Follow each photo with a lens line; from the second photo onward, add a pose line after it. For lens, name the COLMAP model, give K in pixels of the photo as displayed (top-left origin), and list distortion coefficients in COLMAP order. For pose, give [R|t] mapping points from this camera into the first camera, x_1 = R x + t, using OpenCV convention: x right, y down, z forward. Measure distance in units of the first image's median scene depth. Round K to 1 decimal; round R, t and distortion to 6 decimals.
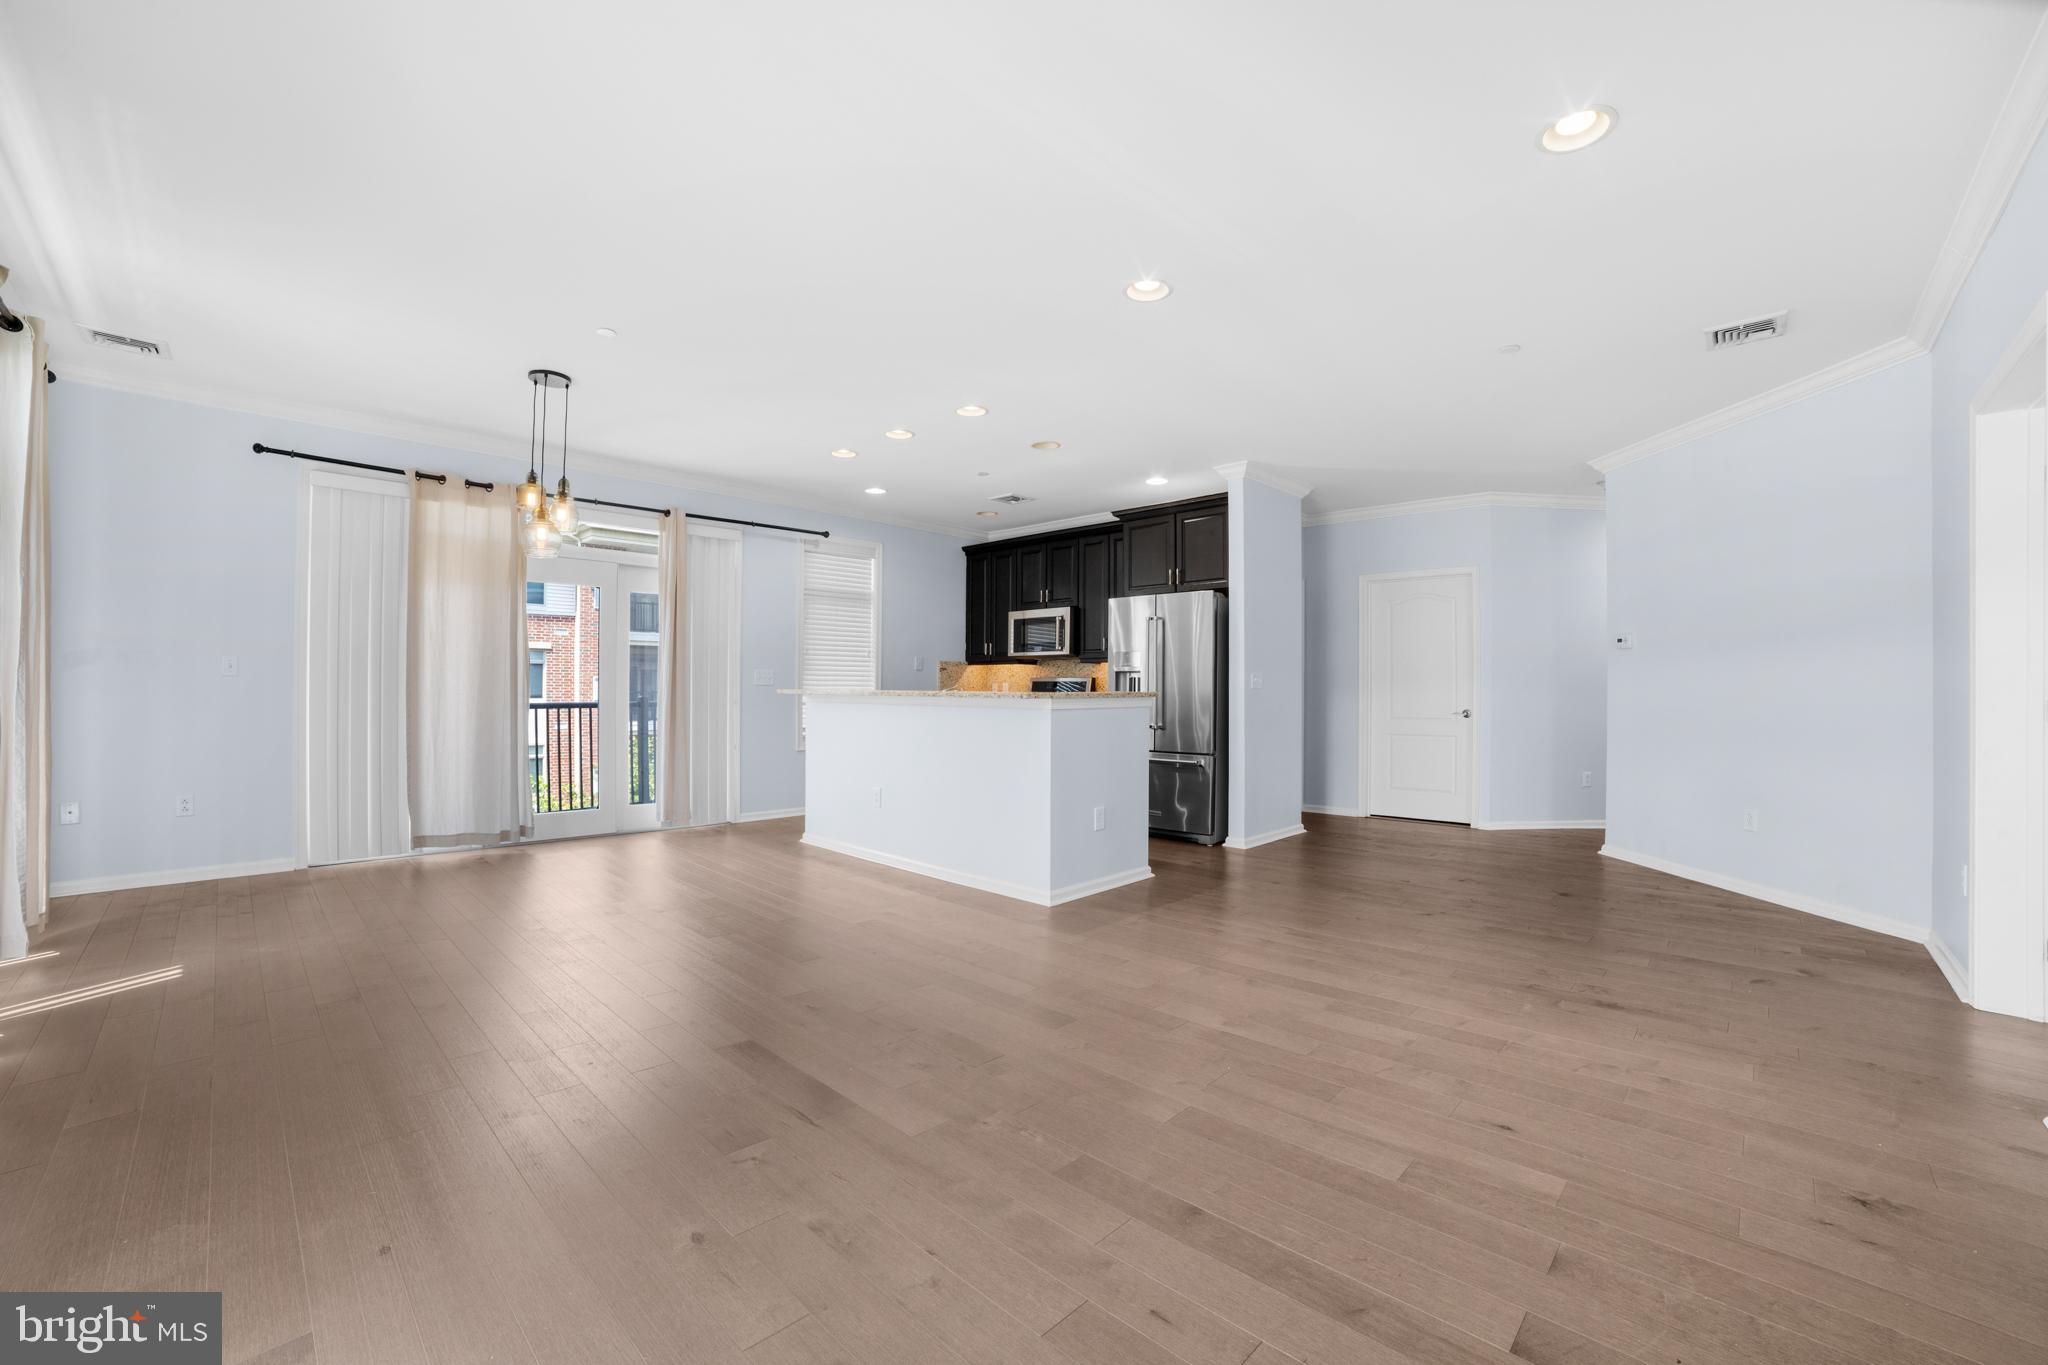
lens RADIAL K [[843.5, 0, 1030.5], [0, 843.5, 688.8], [0, 0, 1]] dist [-0.035177, 0.007187]
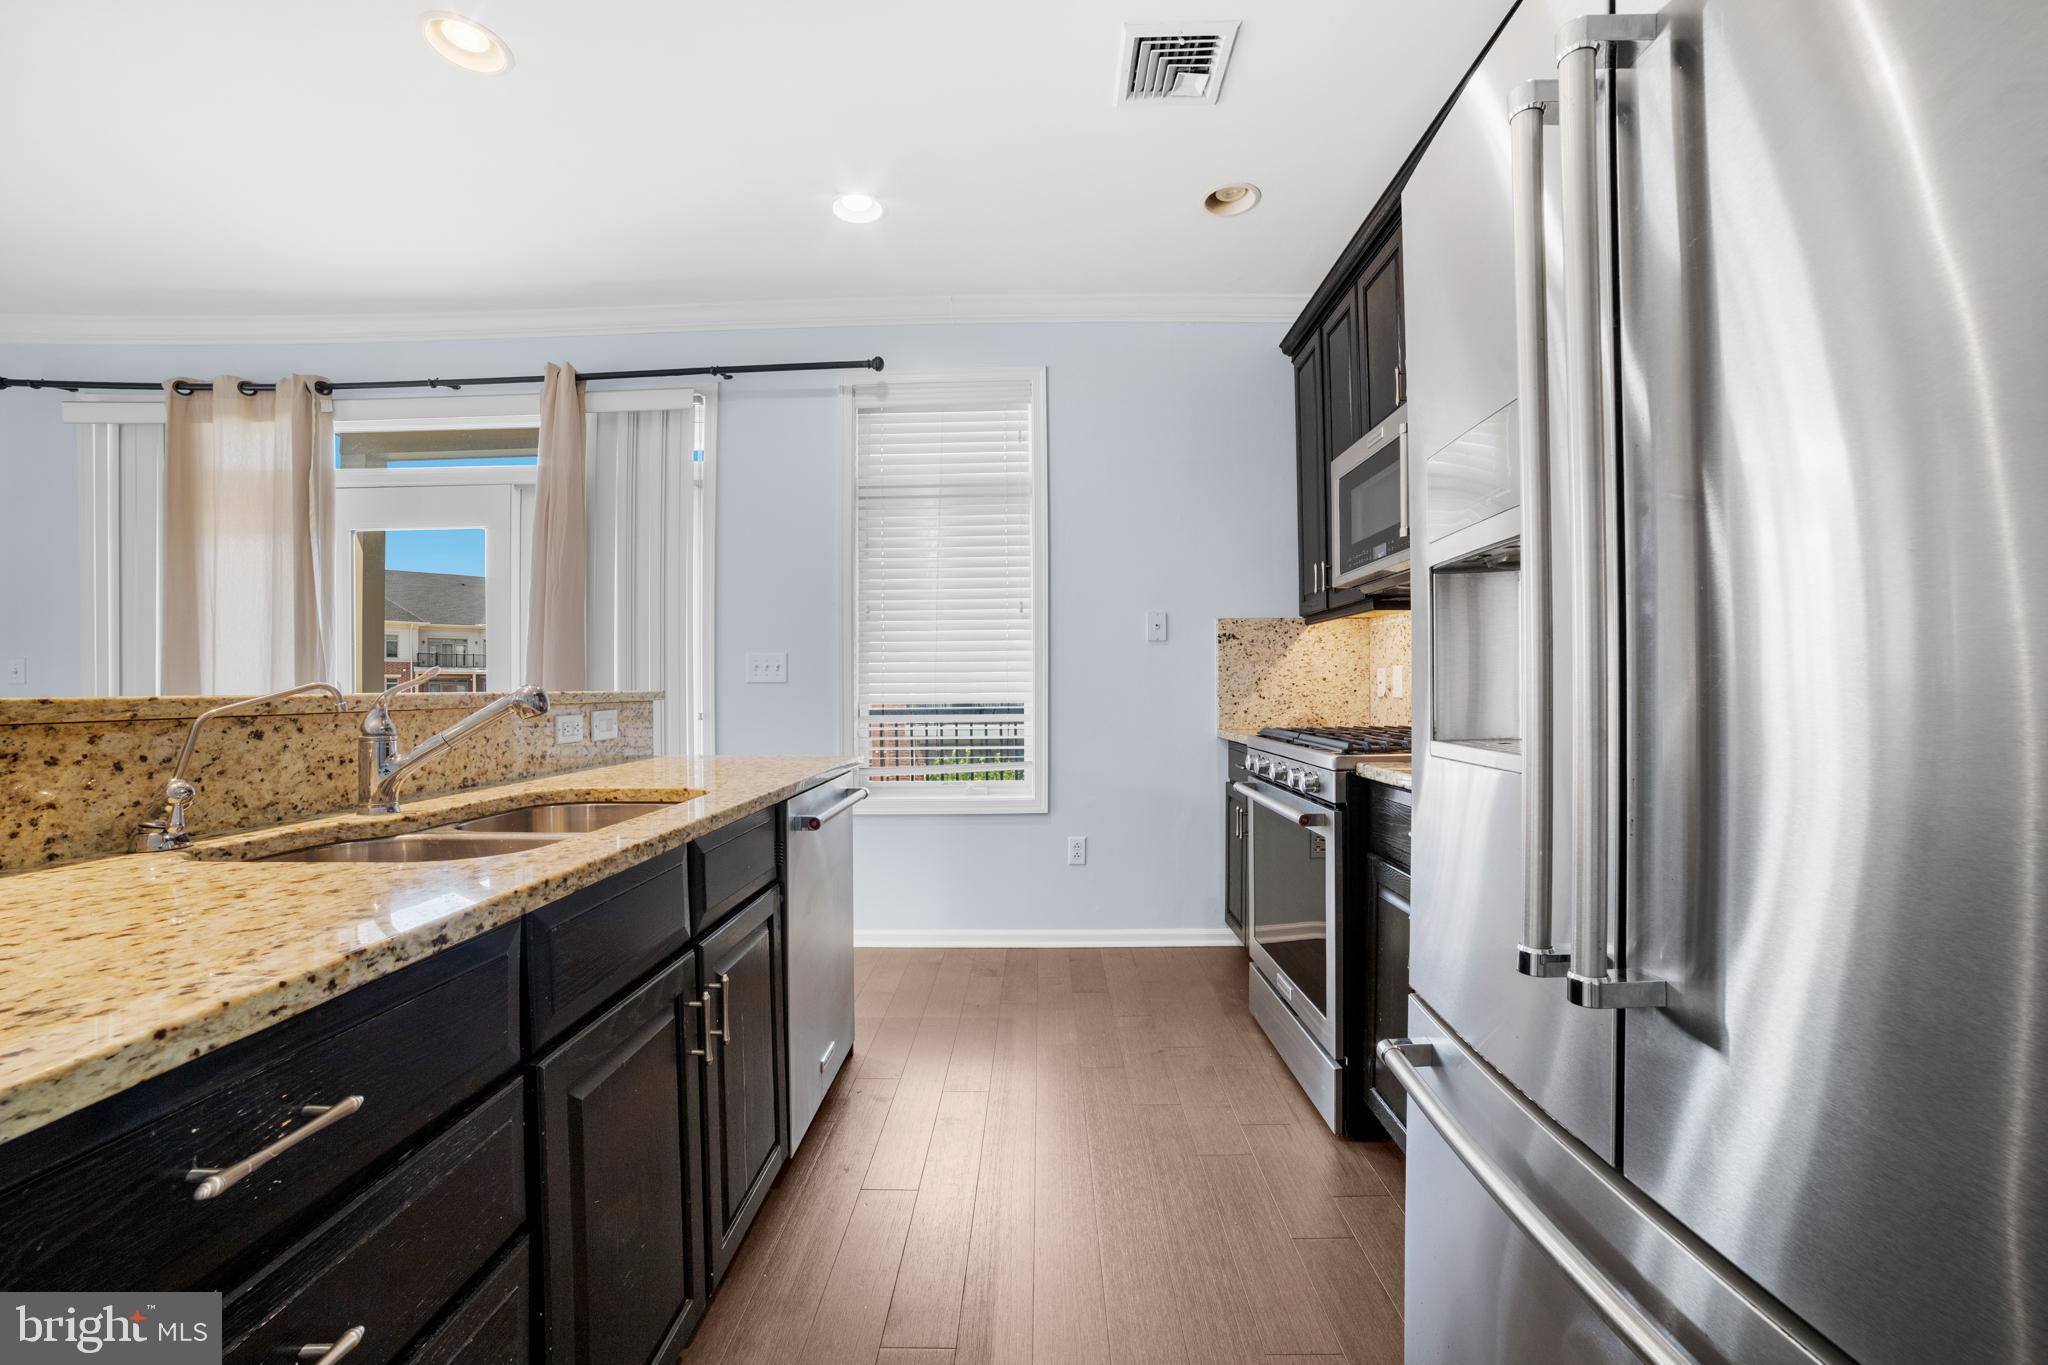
lens RADIAL K [[843.5, 0, 1039.5], [0, 843.5, 682.9], [0, 0, 1]] dist [-0.035177, 0.007187]
pose [[0.656077, -0.013540, -0.754572, 0.166189], [0.008404, 0.999908, -0.010636, 0.003325], [0.754647, 0.000637, 0.656131, 0.712817]]
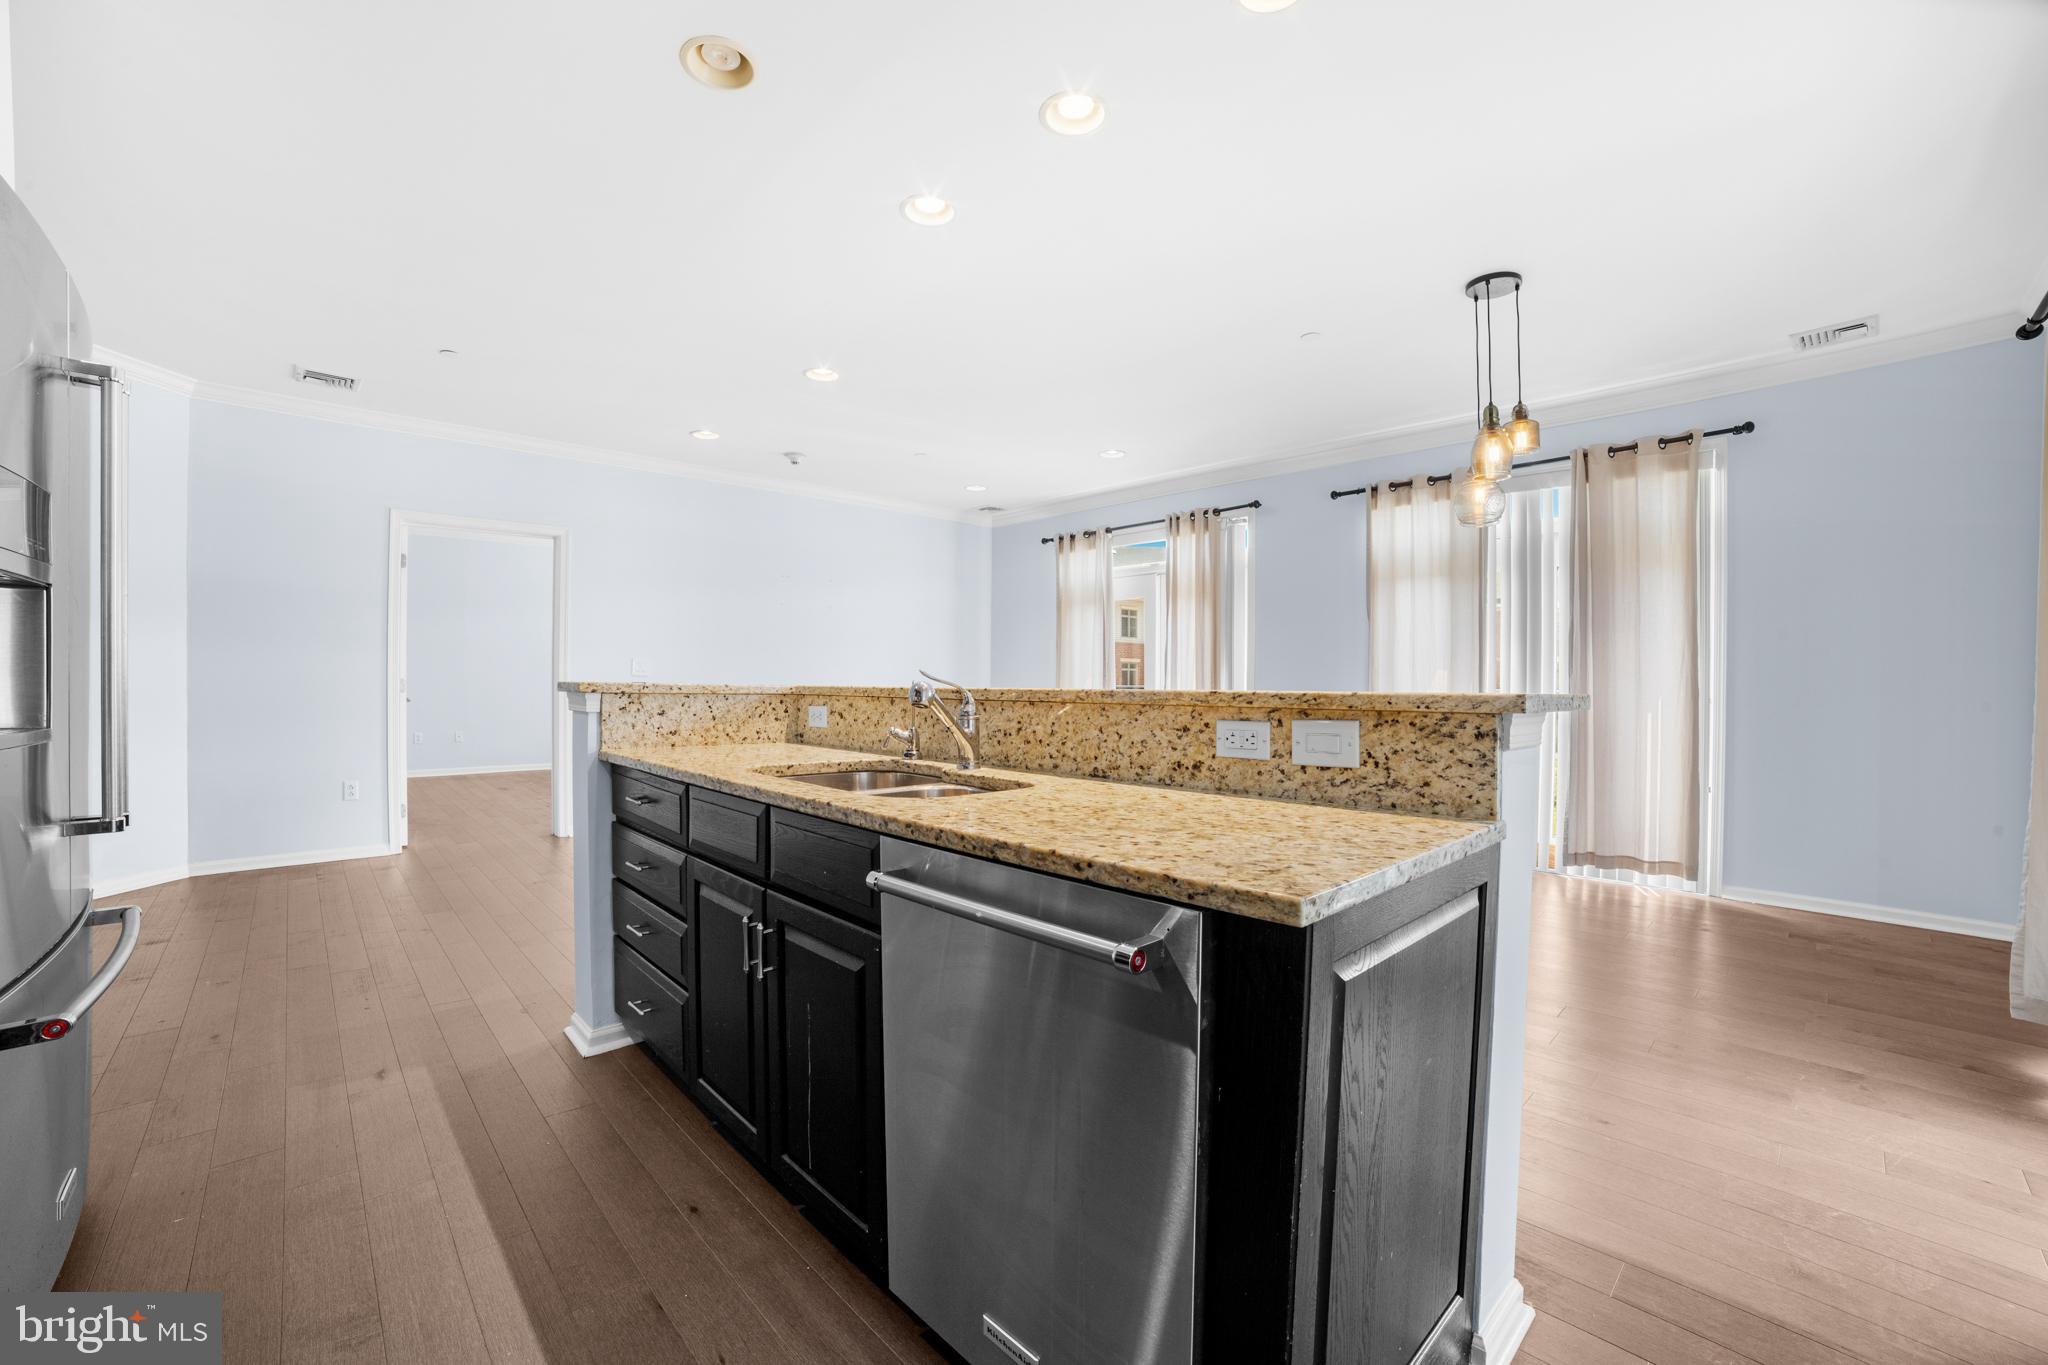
lens RADIAL K [[843.5, 0, 1015.3], [0, 843.5, 684.6], [0, 0, 1]] dist [-0.035177, 0.007187]
pose [[-0.998761, -0.013343, 0.047933, -0.116342], [-0.012907, 0.999872, 0.009406, -0.001255], [-0.048052, 0.008775, -0.998806, 1.013469]]
